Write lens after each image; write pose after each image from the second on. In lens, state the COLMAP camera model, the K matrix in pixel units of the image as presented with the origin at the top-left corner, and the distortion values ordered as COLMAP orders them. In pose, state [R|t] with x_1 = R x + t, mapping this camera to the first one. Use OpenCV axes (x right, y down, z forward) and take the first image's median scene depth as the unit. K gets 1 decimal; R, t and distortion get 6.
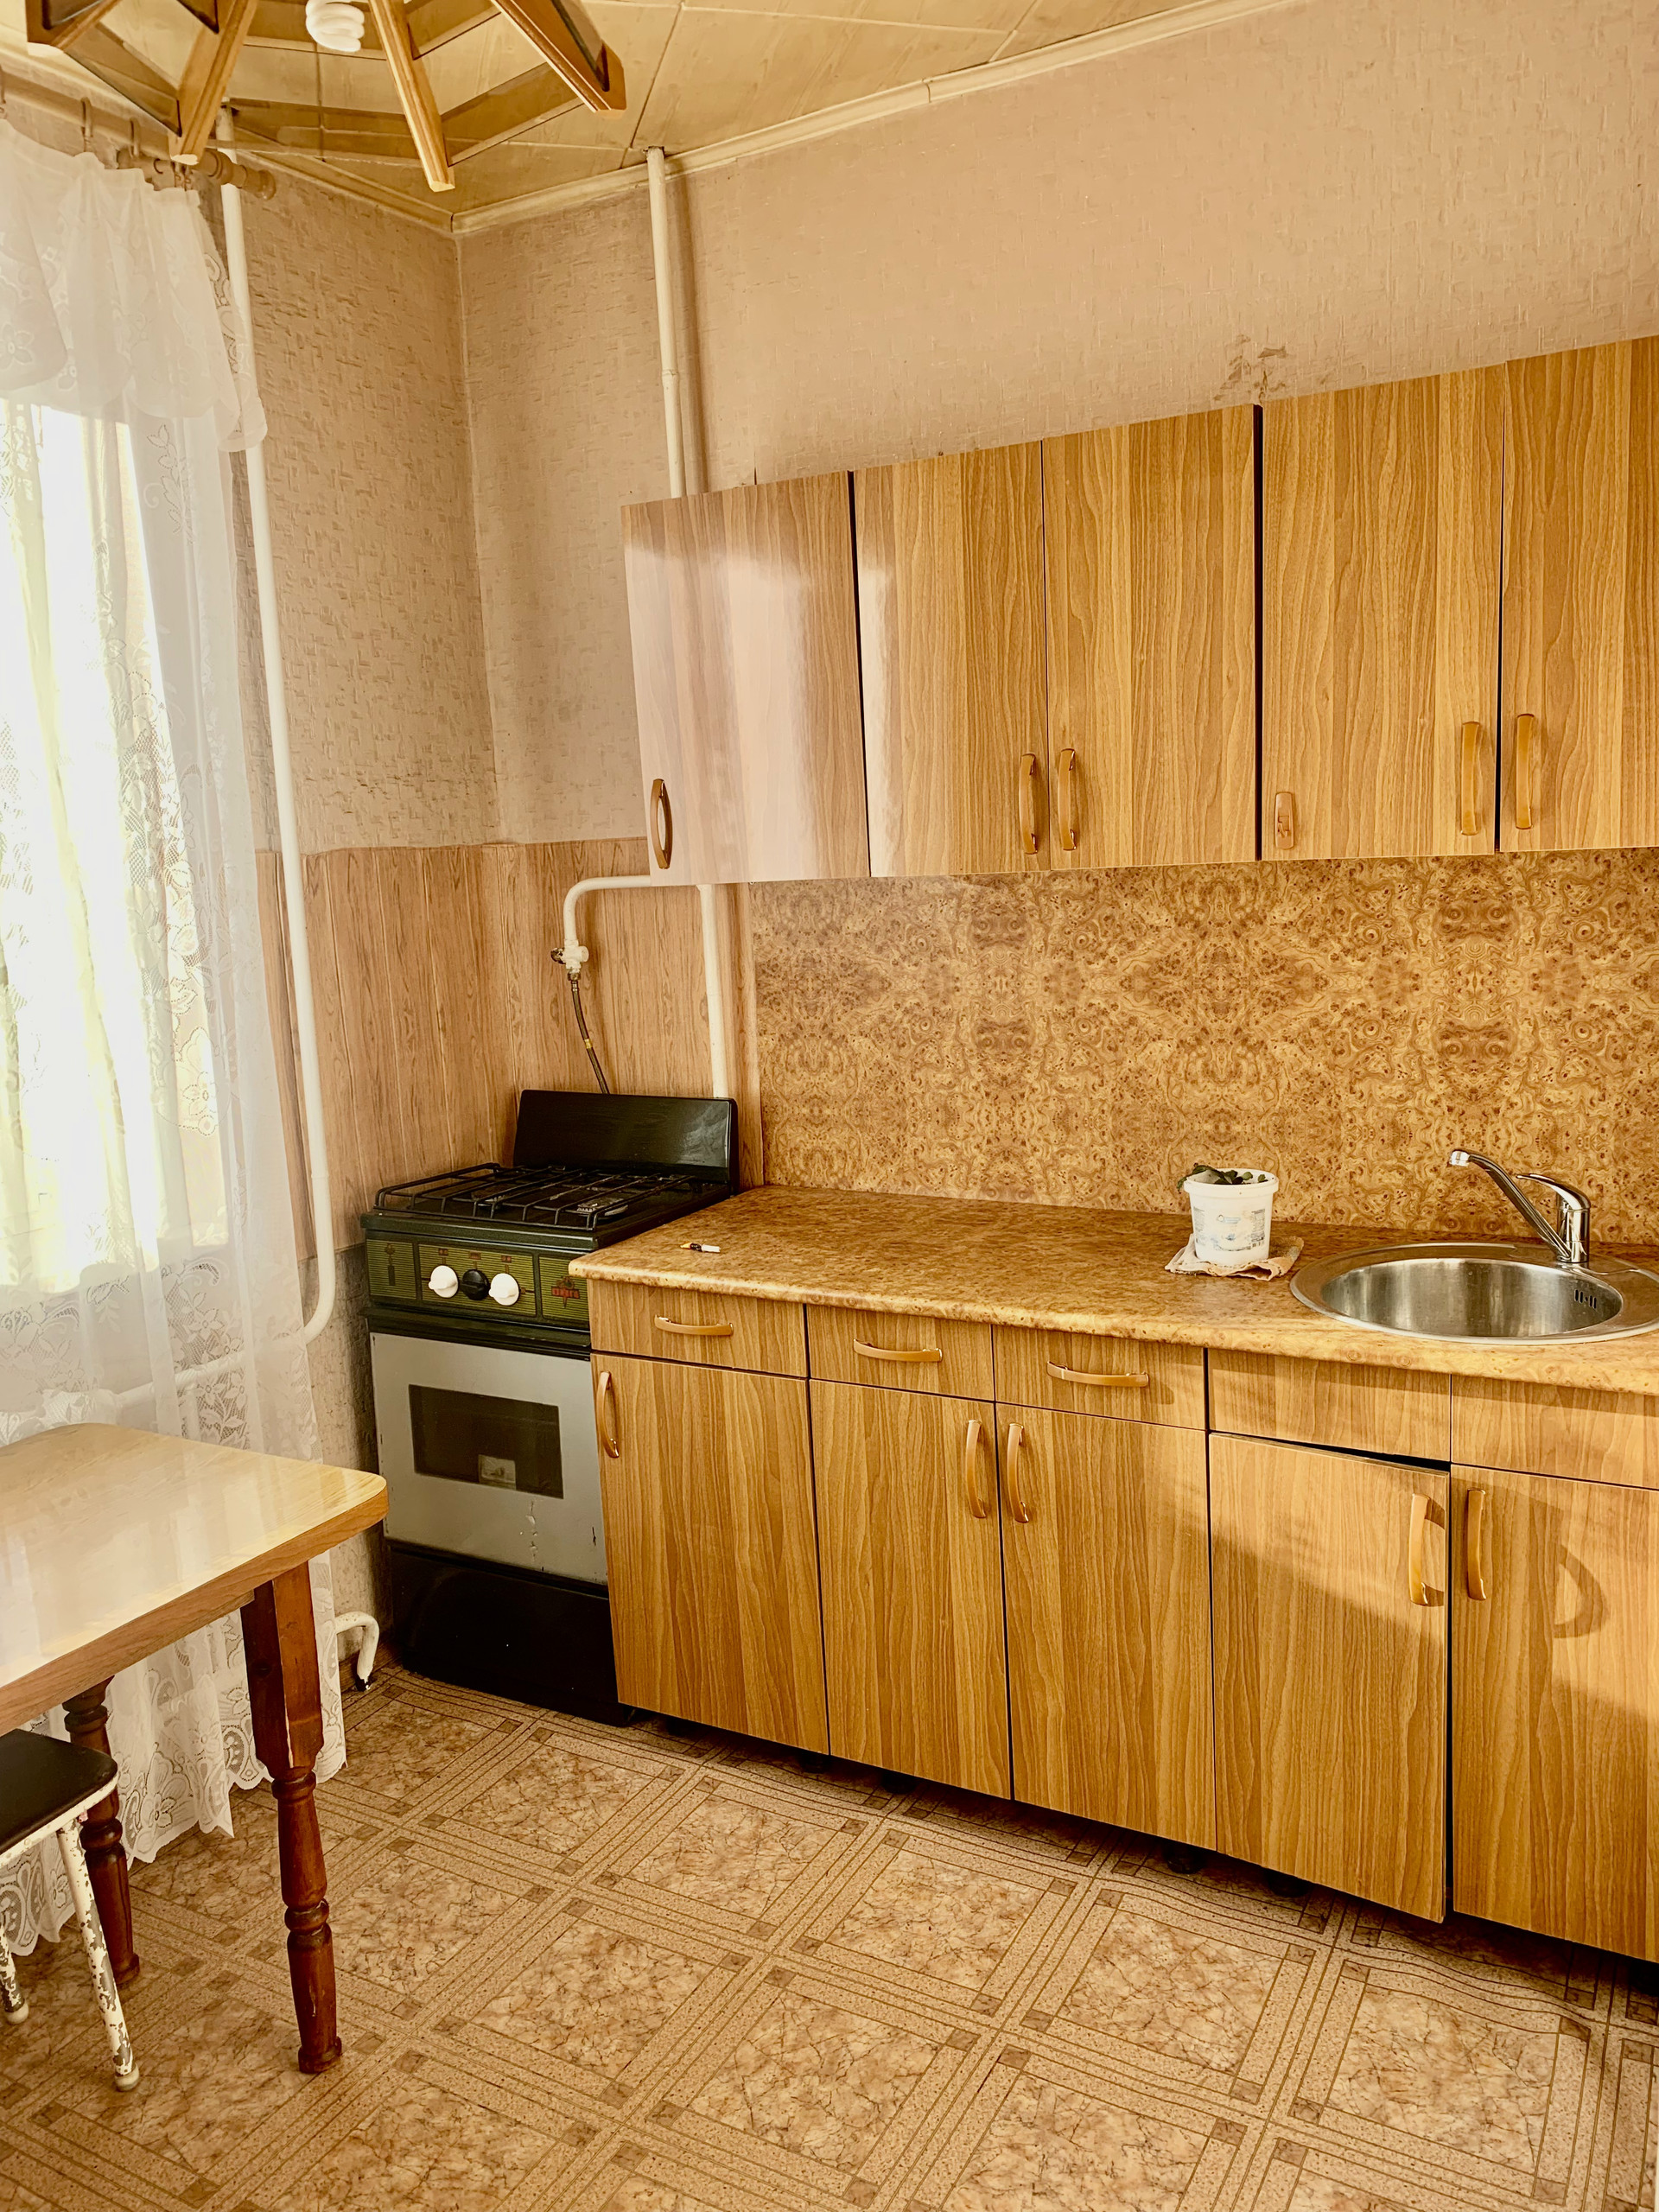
lens RADIAL K [[1679.9, 0, 829.5], [0, 1679.9, 1106.0], [0, 0, 1]] dist [0.092577, -0.007550]
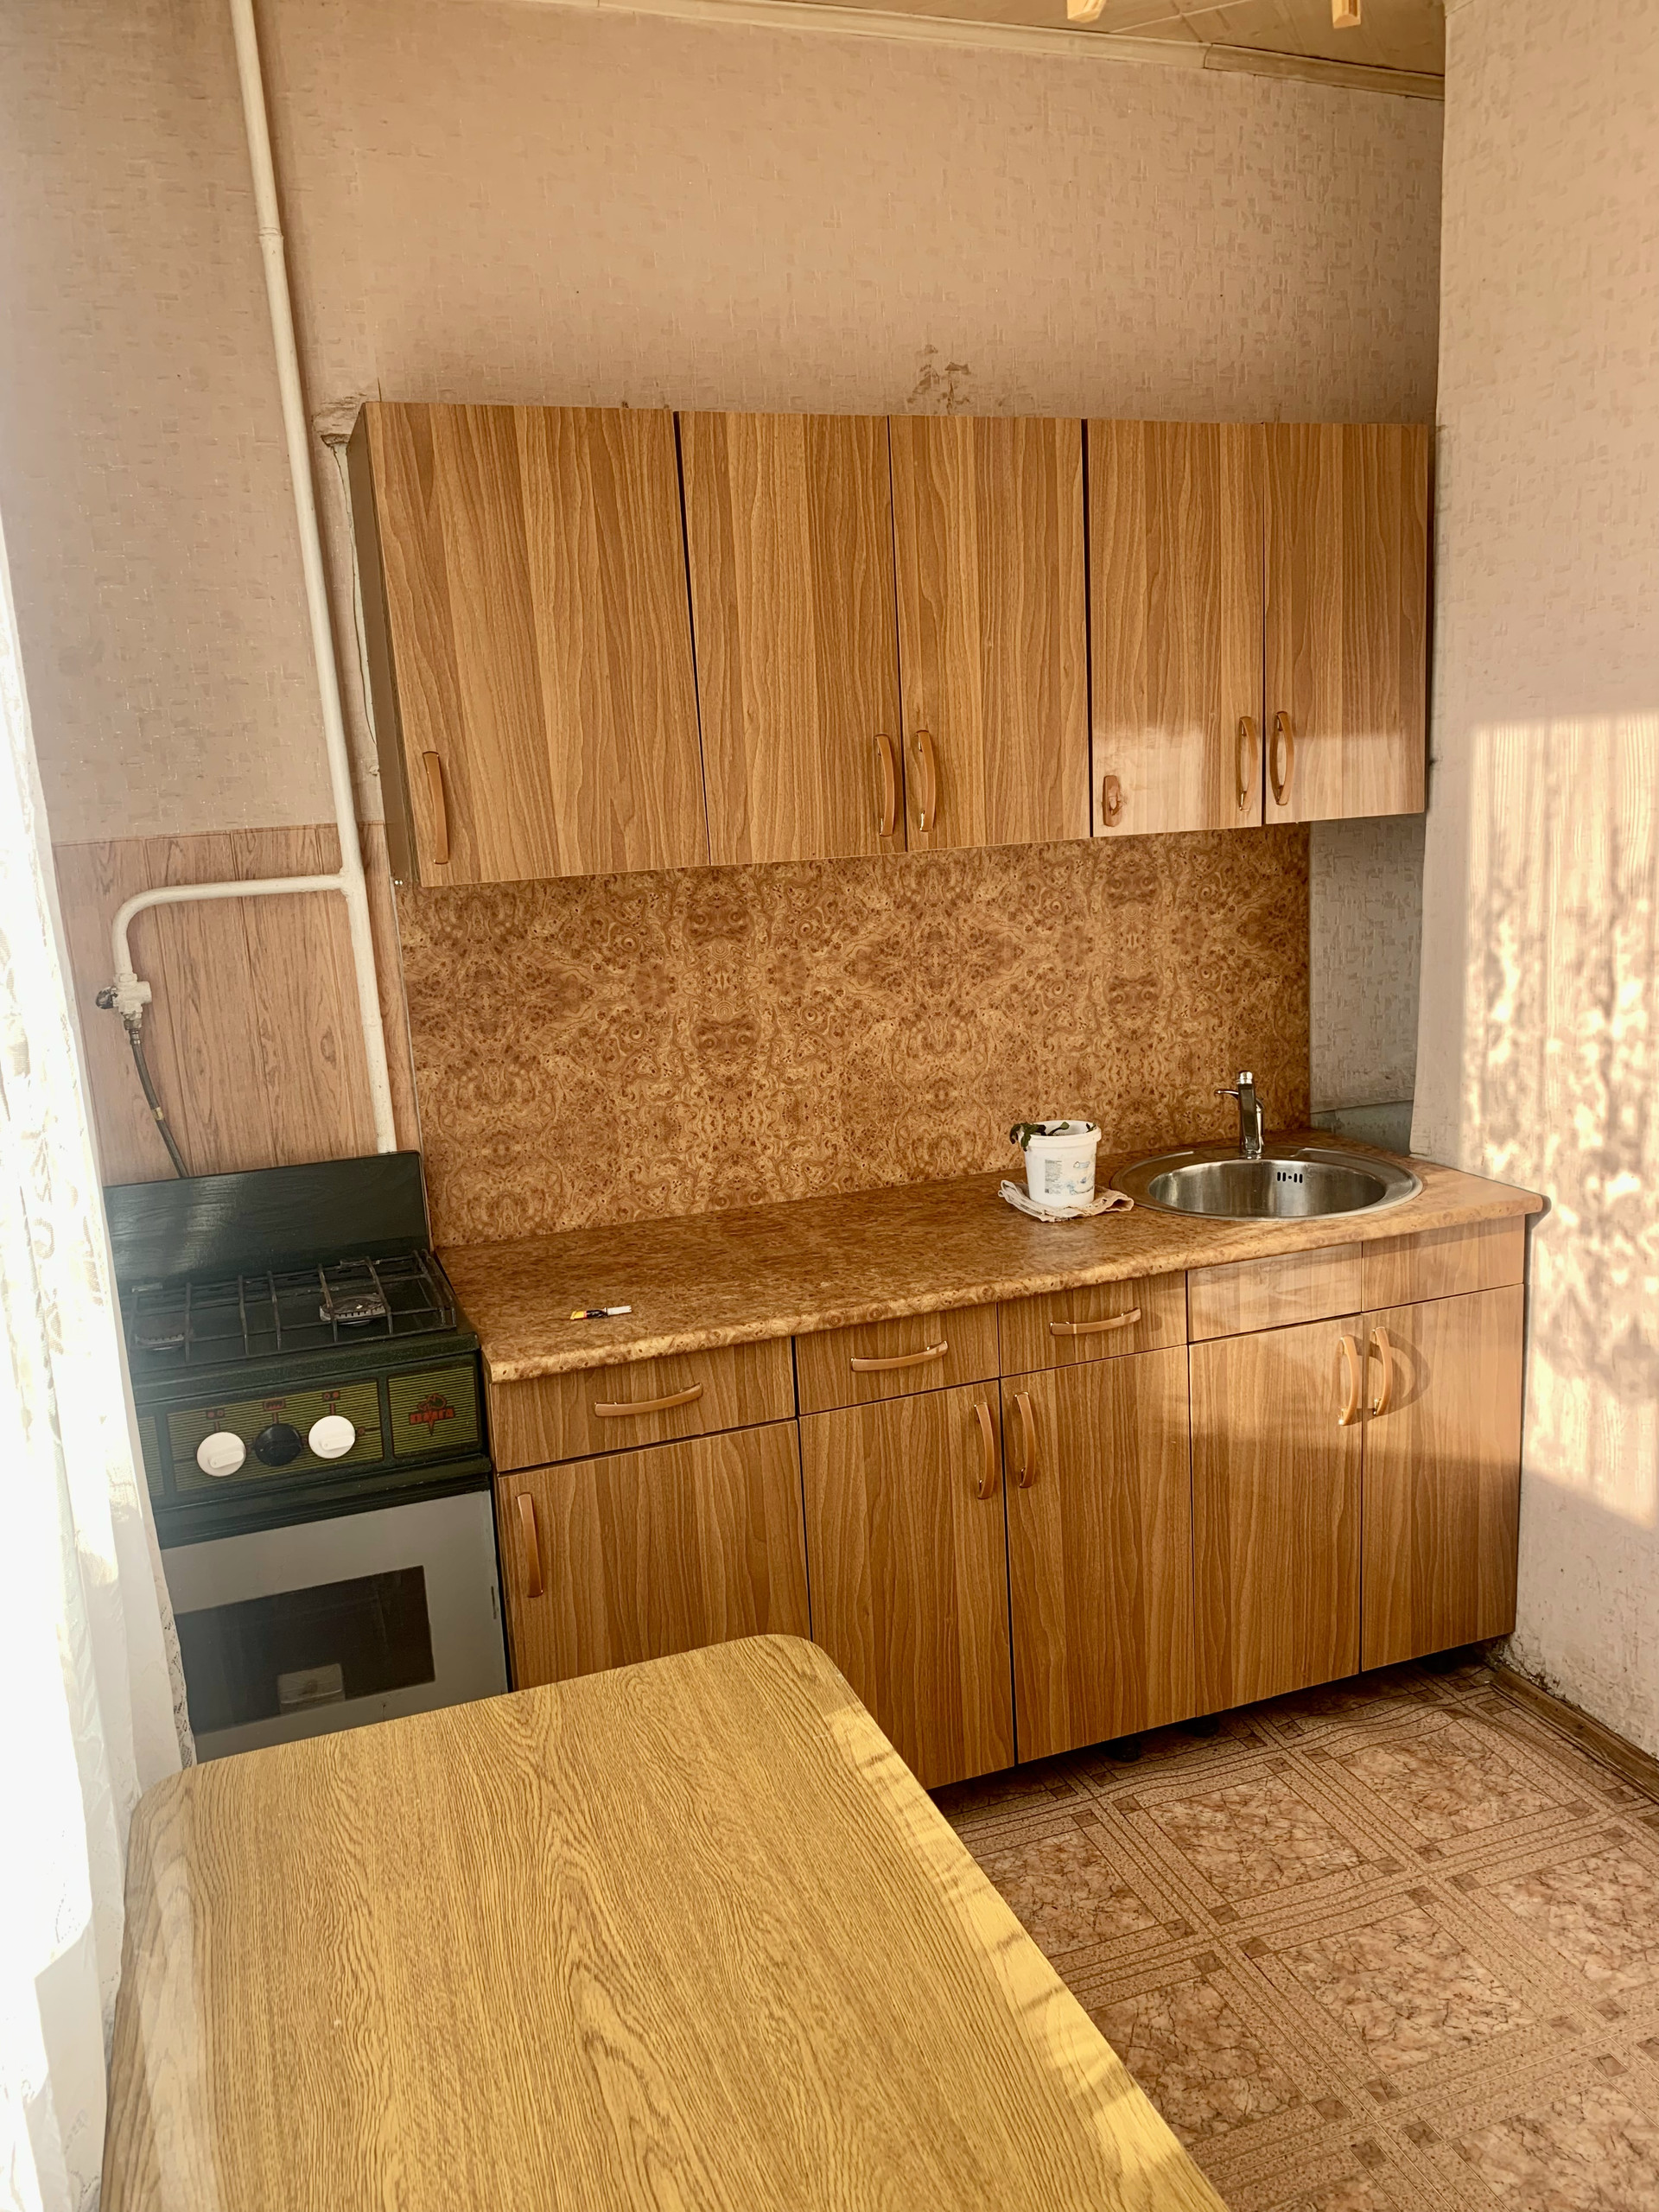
lens RADIAL K [[1700.1, 0, 836.3], [0, 1700.1, 1114.3], [0, 0, 1]] dist [0.138961, 0.001582]
pose [[0.659665, -0.125120, 0.741072, -0.606636], [0.147402, 0.988433, 0.035673, -0.023335], [-0.736963, 0.085703, 0.670478, 0.324276]]
